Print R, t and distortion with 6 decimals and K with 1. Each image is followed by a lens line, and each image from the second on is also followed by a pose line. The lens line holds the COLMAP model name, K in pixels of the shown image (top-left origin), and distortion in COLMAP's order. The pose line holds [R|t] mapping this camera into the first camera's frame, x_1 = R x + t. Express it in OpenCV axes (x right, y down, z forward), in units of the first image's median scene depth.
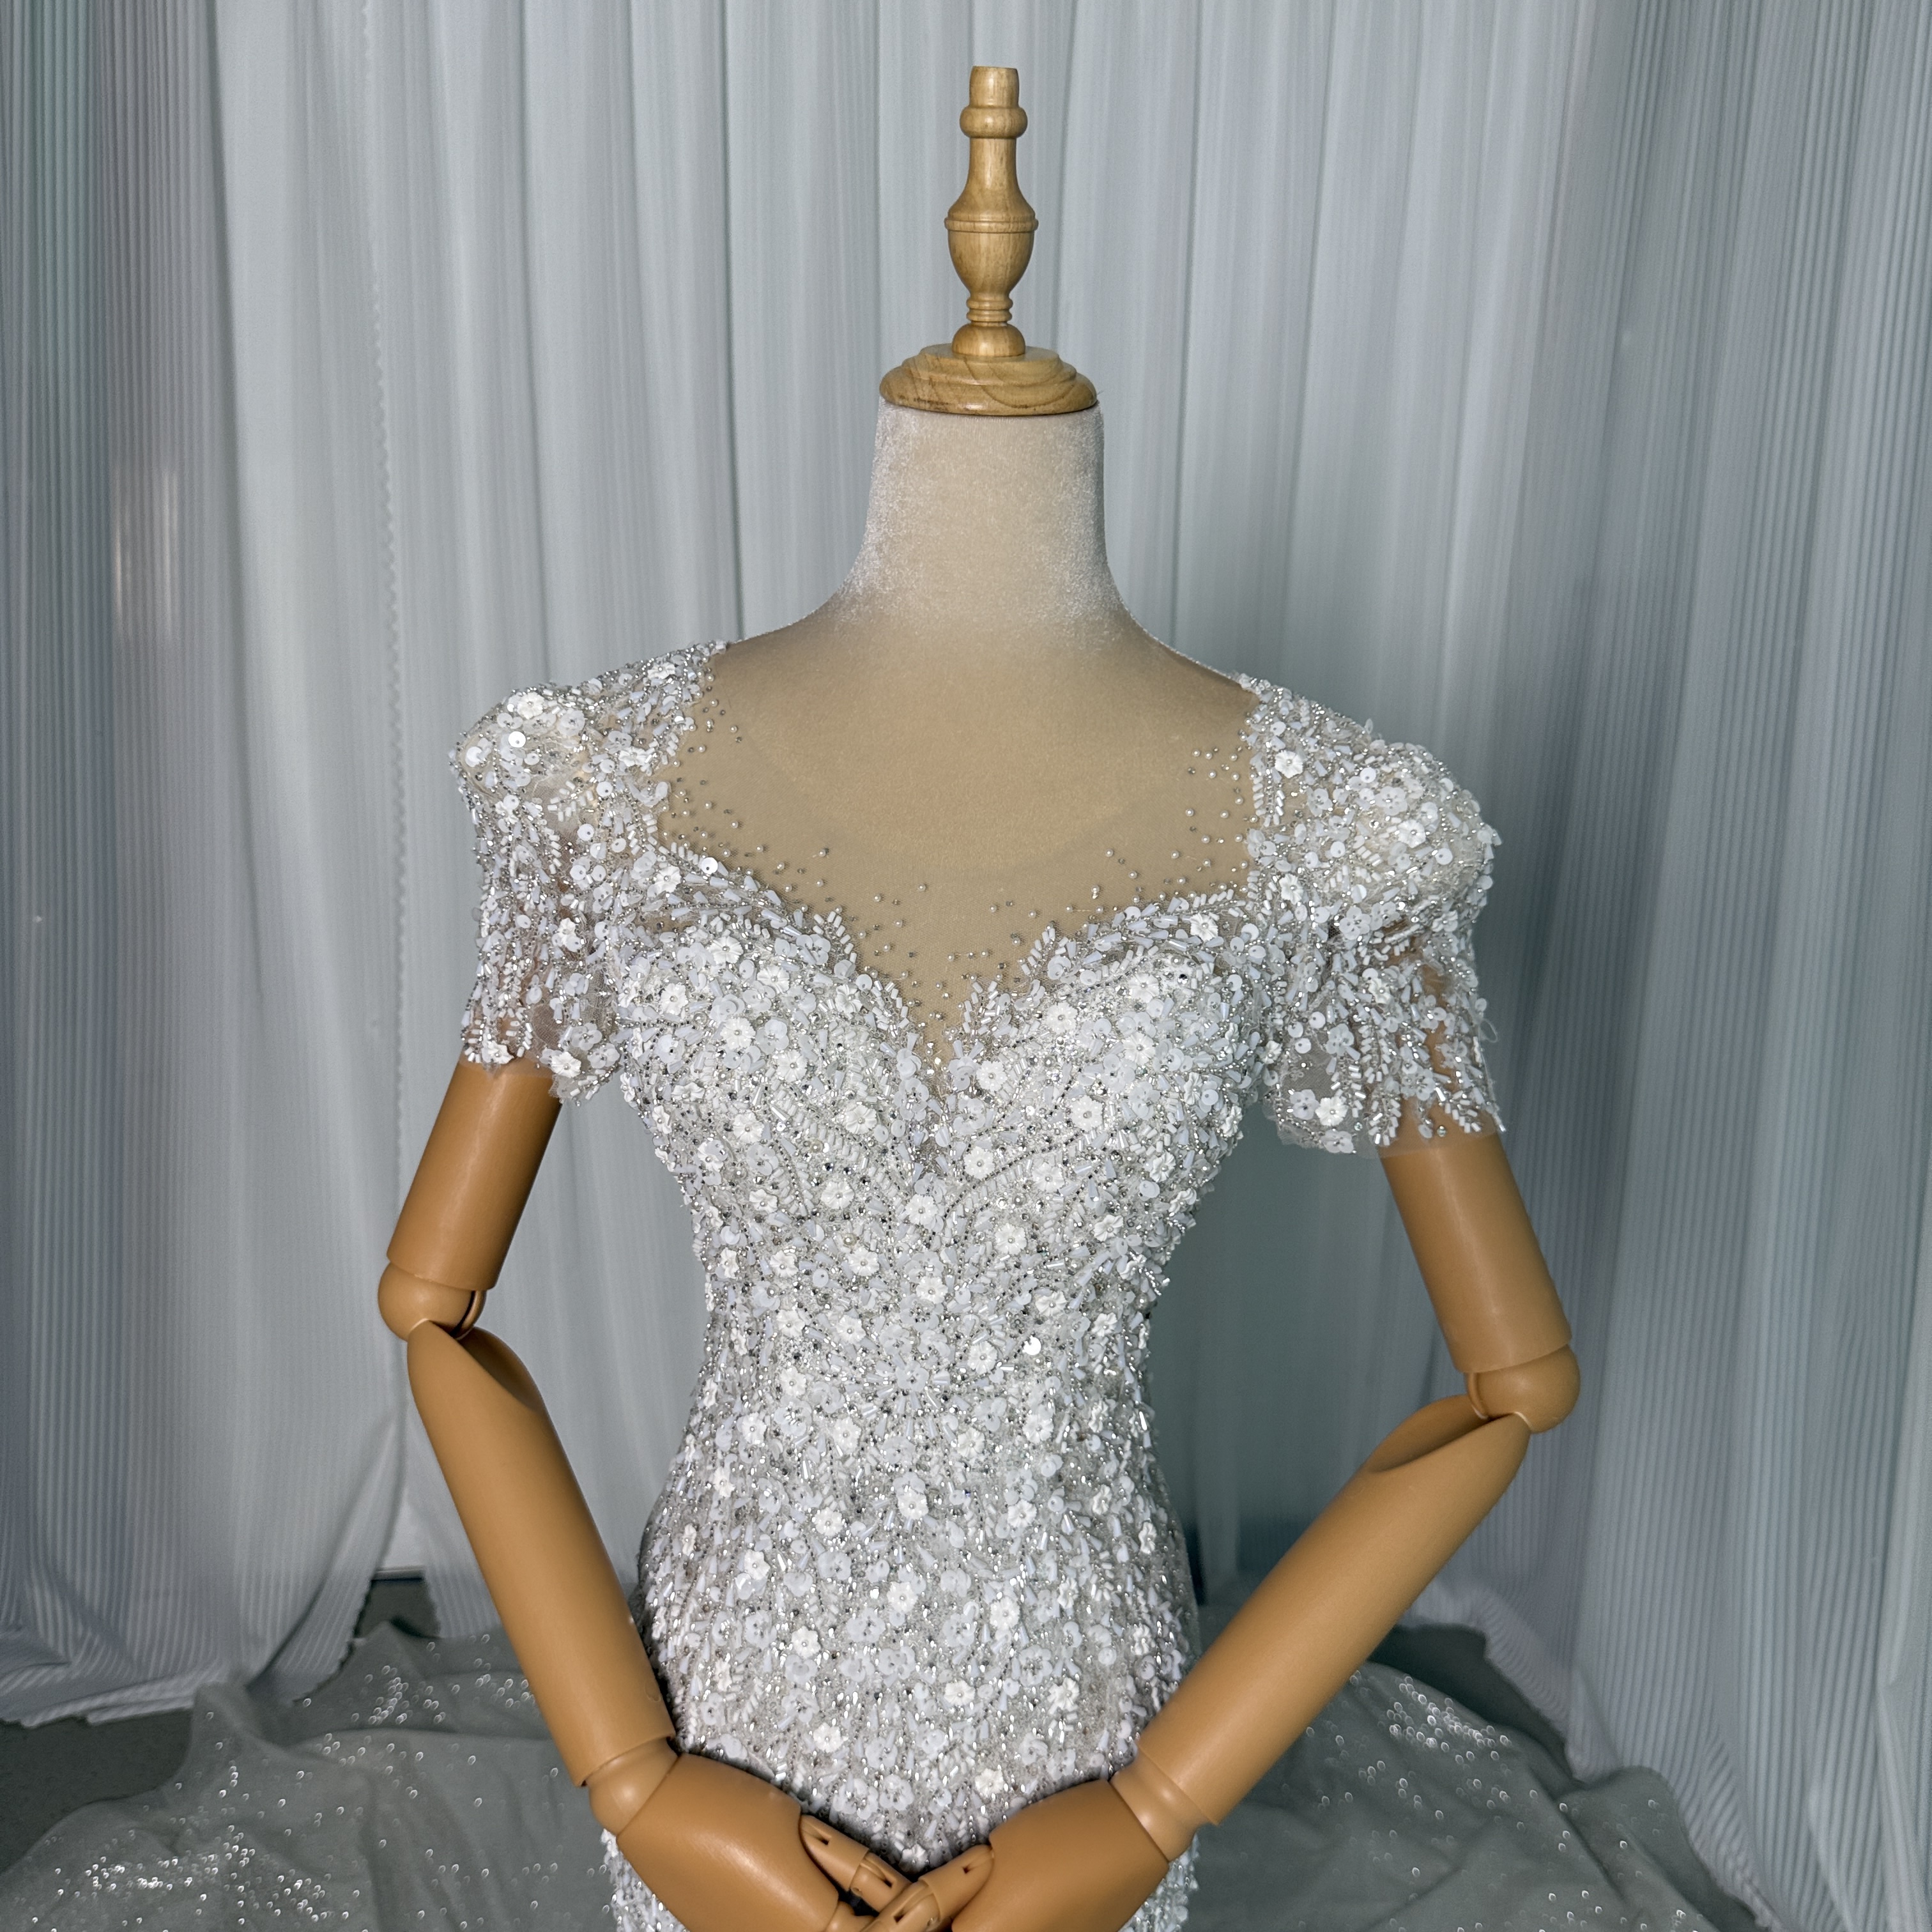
lens RADIAL K [[1958.9, 0, 1041.5], [0, 1958.9, 968.1], [0, 0, 1]] dist [0.132632, -0.310899]
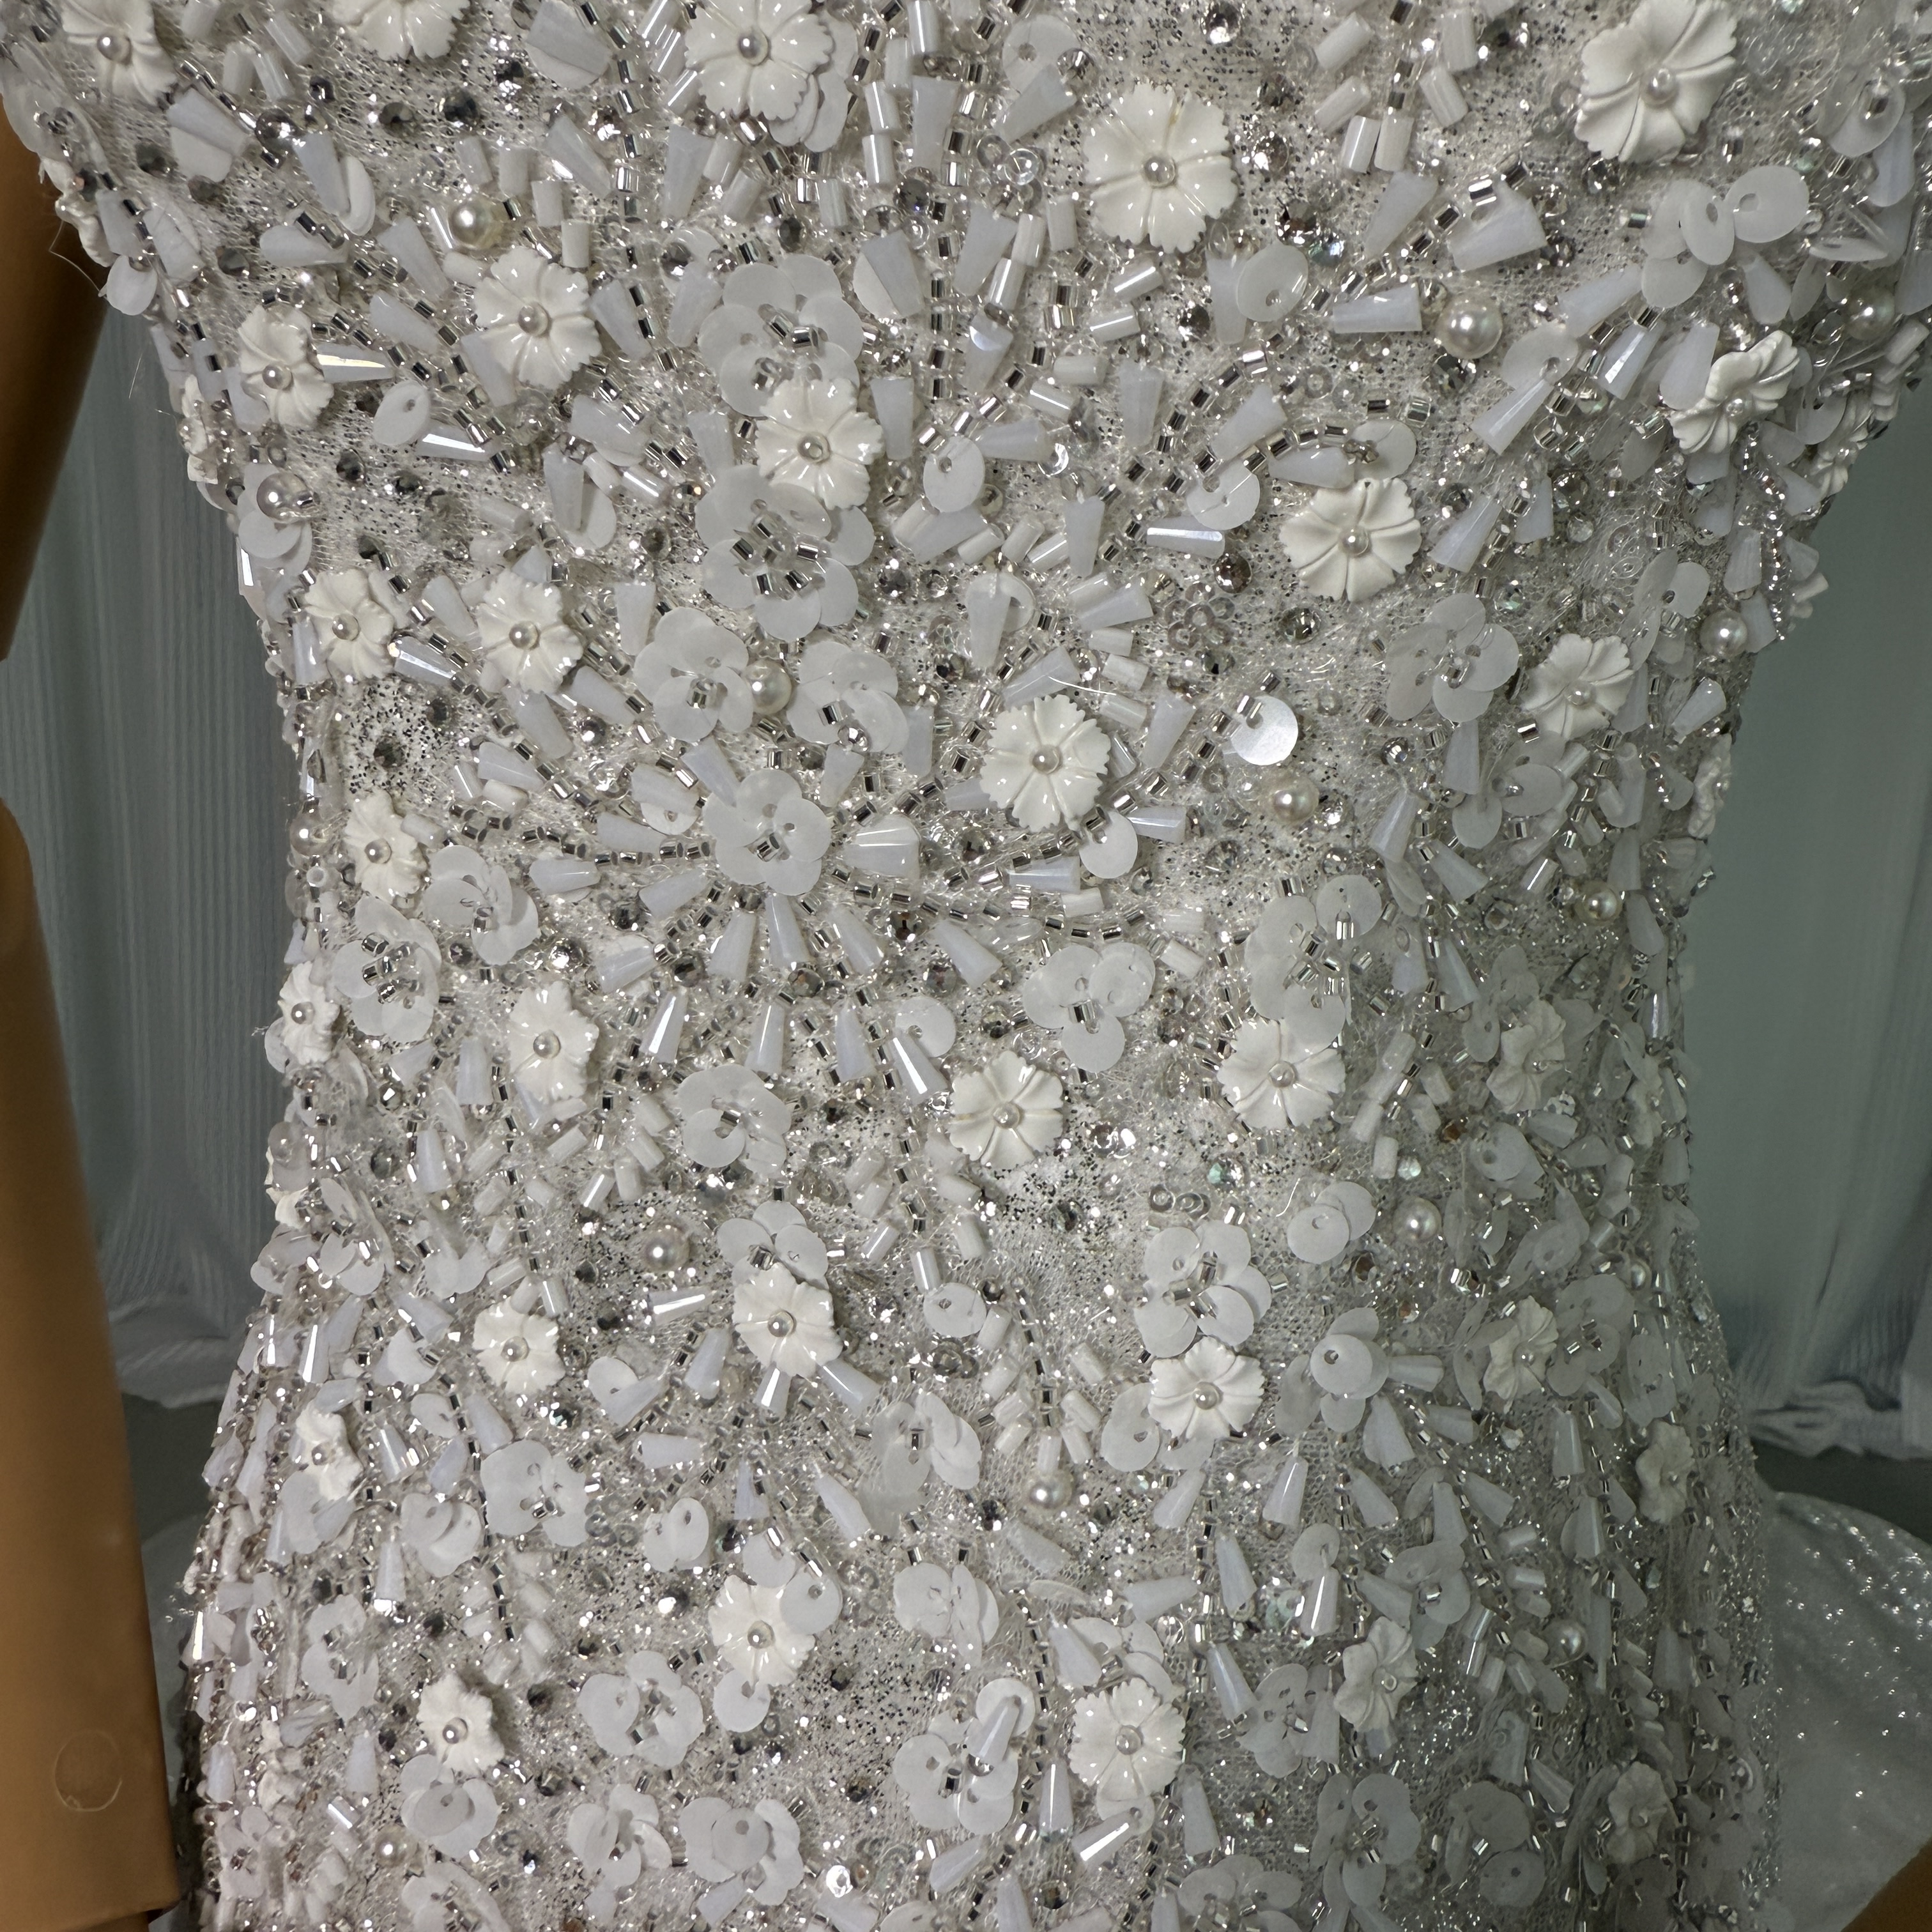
lens RADIAL K [[1945.2, 0, 966.0], [0, 1945.2, 966.0], [0, 0, 1]] dist [0.007537, -0.026293]
pose [[0.971037, 0.051458, -0.233323, 0.016618], [-0.019002, 0.990071, 0.139276, 0.186972], [0.238173, -0.130809, 0.962373, 0.757474]]
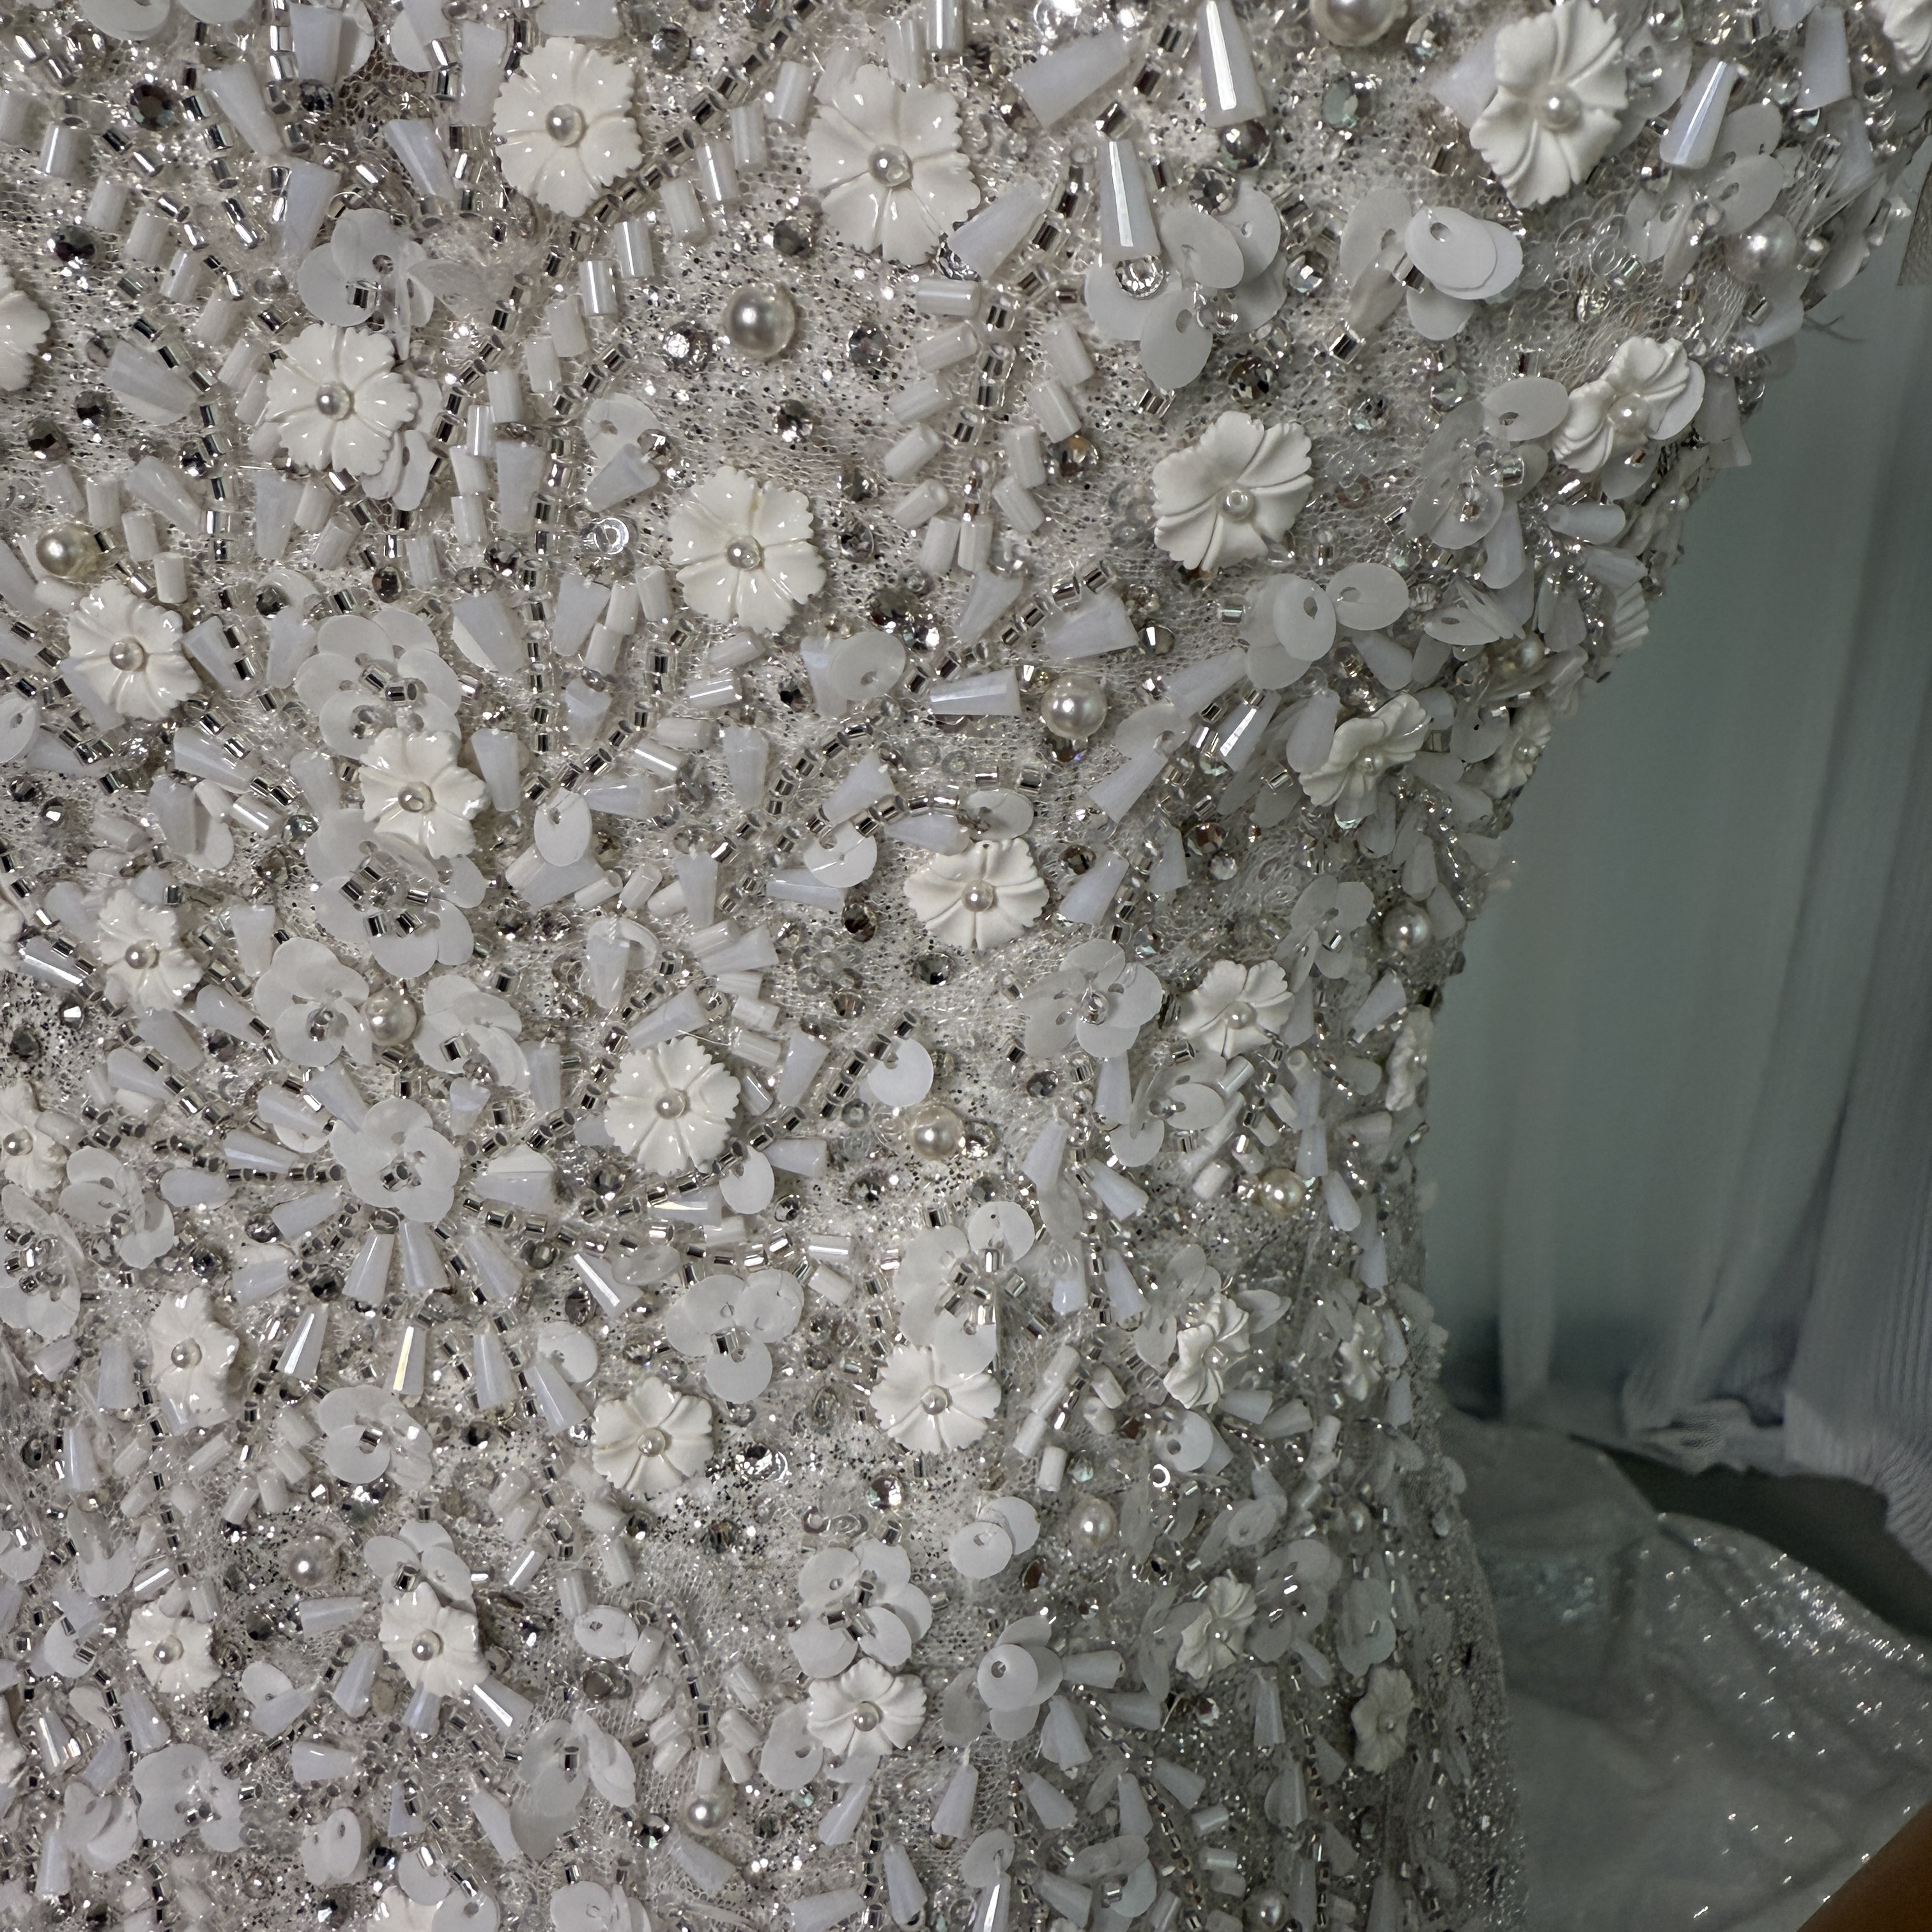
lens RADIAL K [[1945.2, 0, 966.0], [0, 1945.2, 966.0], [0, 0, 1]] dist [0.007537, -0.026293]
pose [[0.979244, 0.058901, -0.193940, 0.046344], [-0.031436, 0.989402, 0.141761, 0.146137], [0.200235, -0.132721, 0.970717, 0.776508]]
